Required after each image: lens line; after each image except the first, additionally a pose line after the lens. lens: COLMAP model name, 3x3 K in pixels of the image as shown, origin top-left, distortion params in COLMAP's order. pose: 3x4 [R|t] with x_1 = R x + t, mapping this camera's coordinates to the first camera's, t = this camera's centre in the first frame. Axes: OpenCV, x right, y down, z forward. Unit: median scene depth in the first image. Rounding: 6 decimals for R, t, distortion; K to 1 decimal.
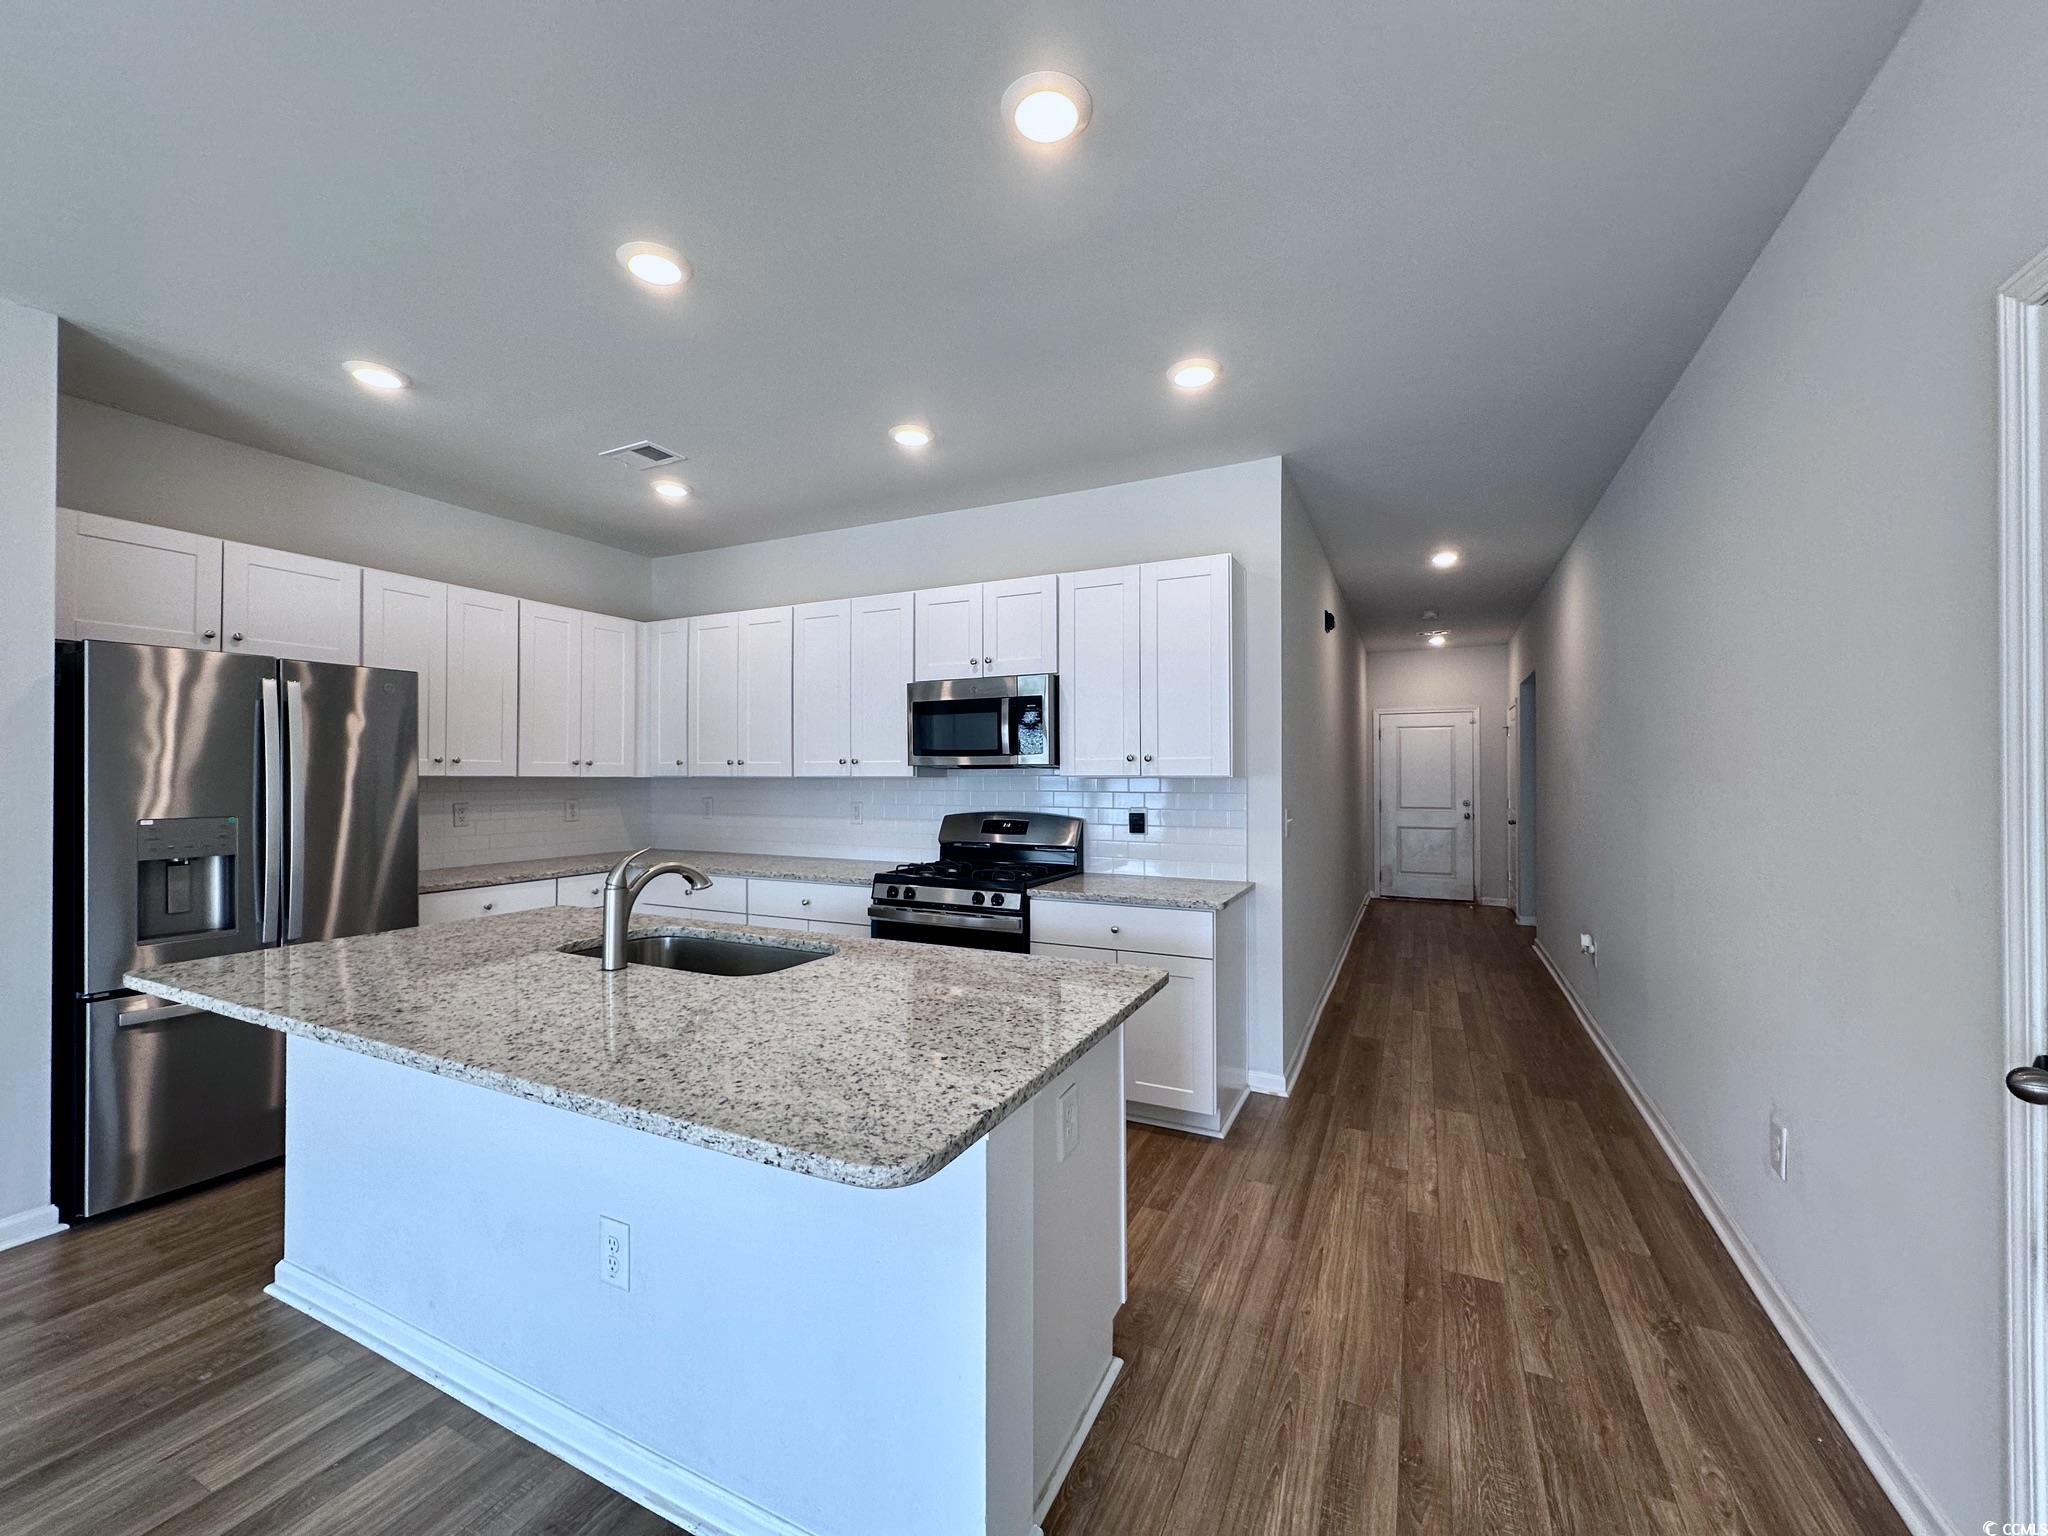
lens RADIAL K [[818.5, 0, 1022.6], [0, 818.5, 767.9], [0, 0, 1]] dist [-0.004405, 0.001083]
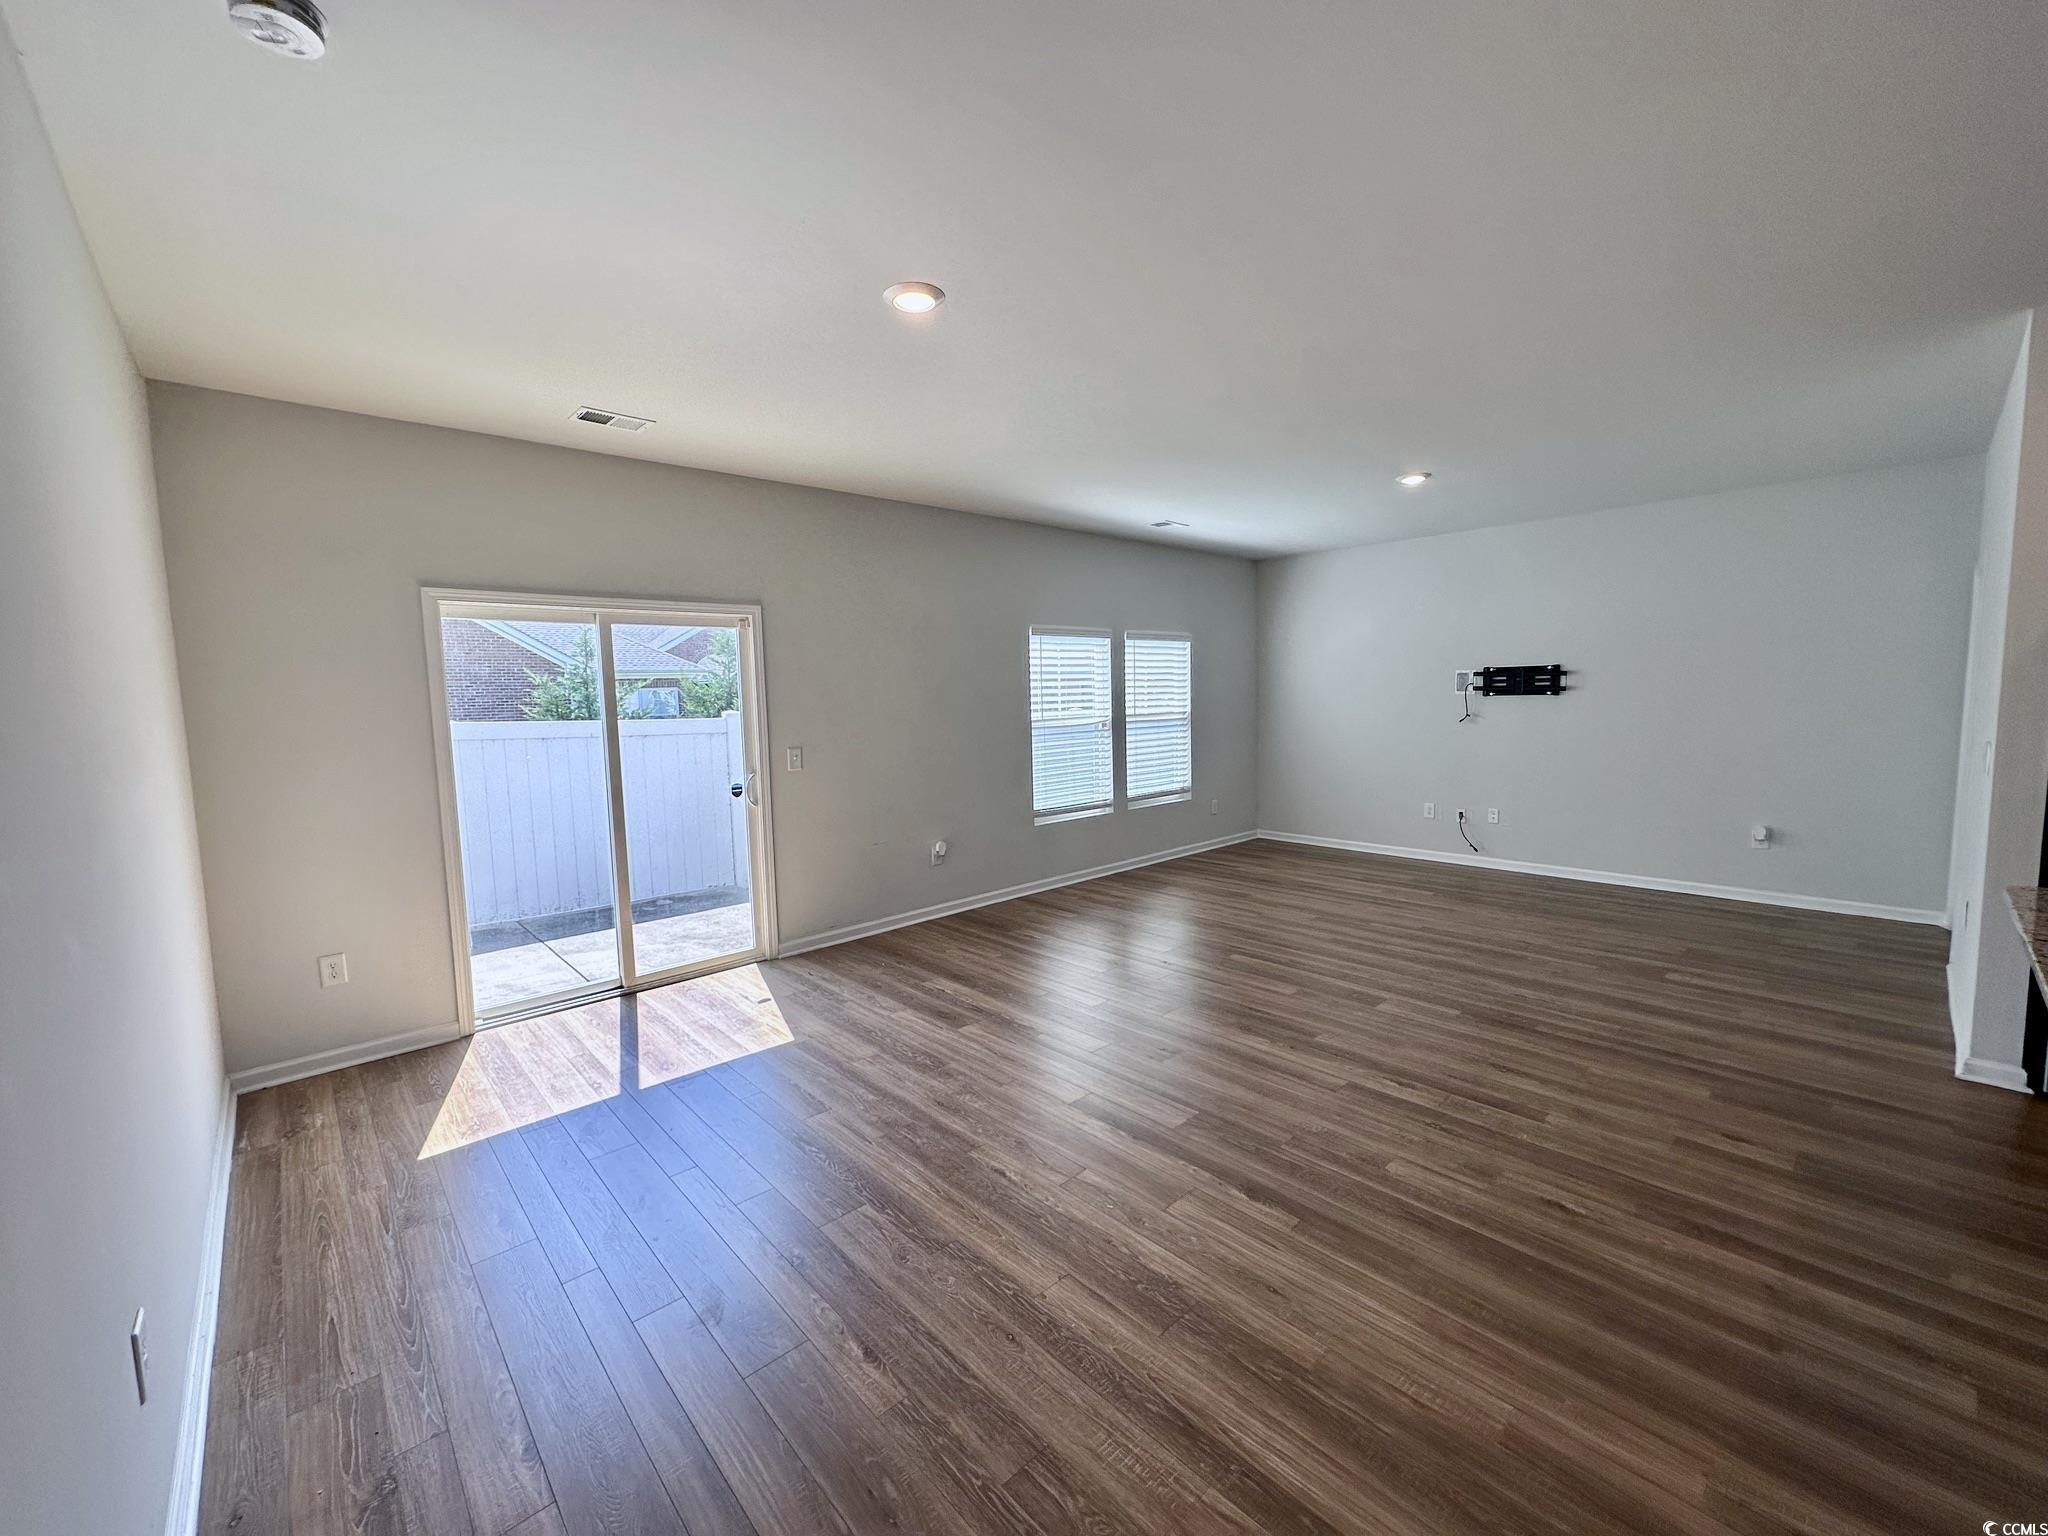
lens RADIAL K [[818.5, 0, 1021.7], [0, 818.5, 756.9], [0, 0, 1]] dist [-0.004405, 0.001083]
pose [[-0.364457, 0.082657, -0.927545, 0.346108], [0.030871, 0.996578, 0.076679, -0.050020], [0.930708, -0.000688, -0.365761, 0.049752]]
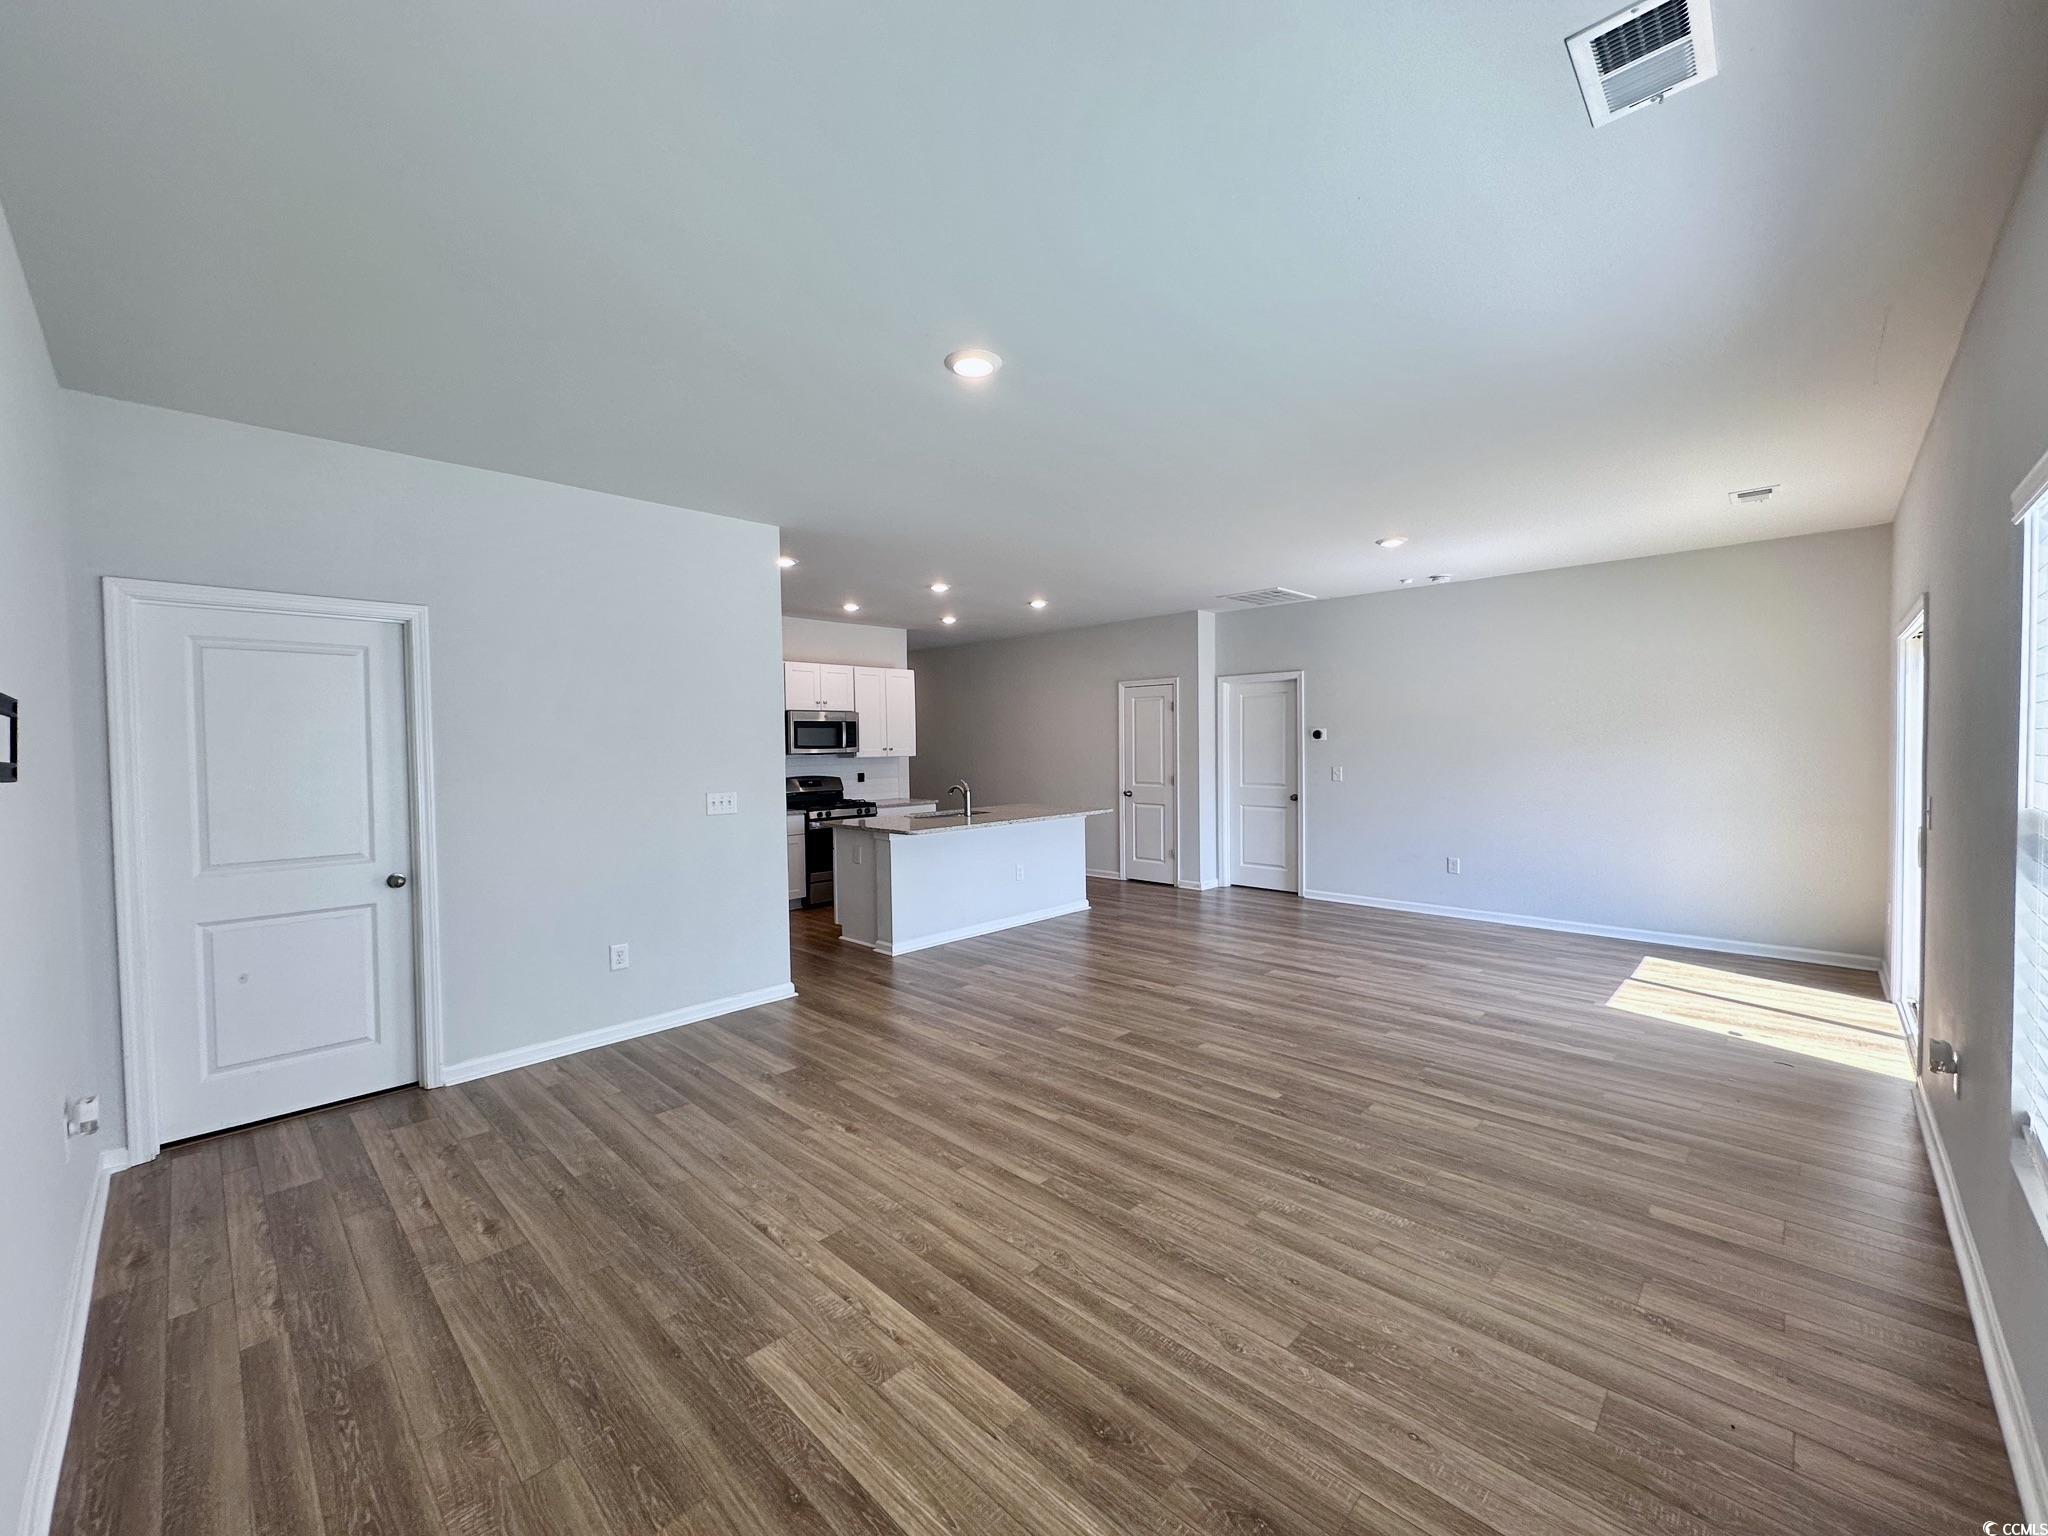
lens RADIAL K [[818.5, 0, 1019.4], [0, 818.5, 774.8], [0, 0, 1]] dist [-0.004405, 0.001083]
pose [[0.311143, -0.039360, 0.949548, -2.328306], [0.004913, 0.999195, 0.039808, -0.034519], [-0.950350, -0.007721, 0.311086, -0.149669]]
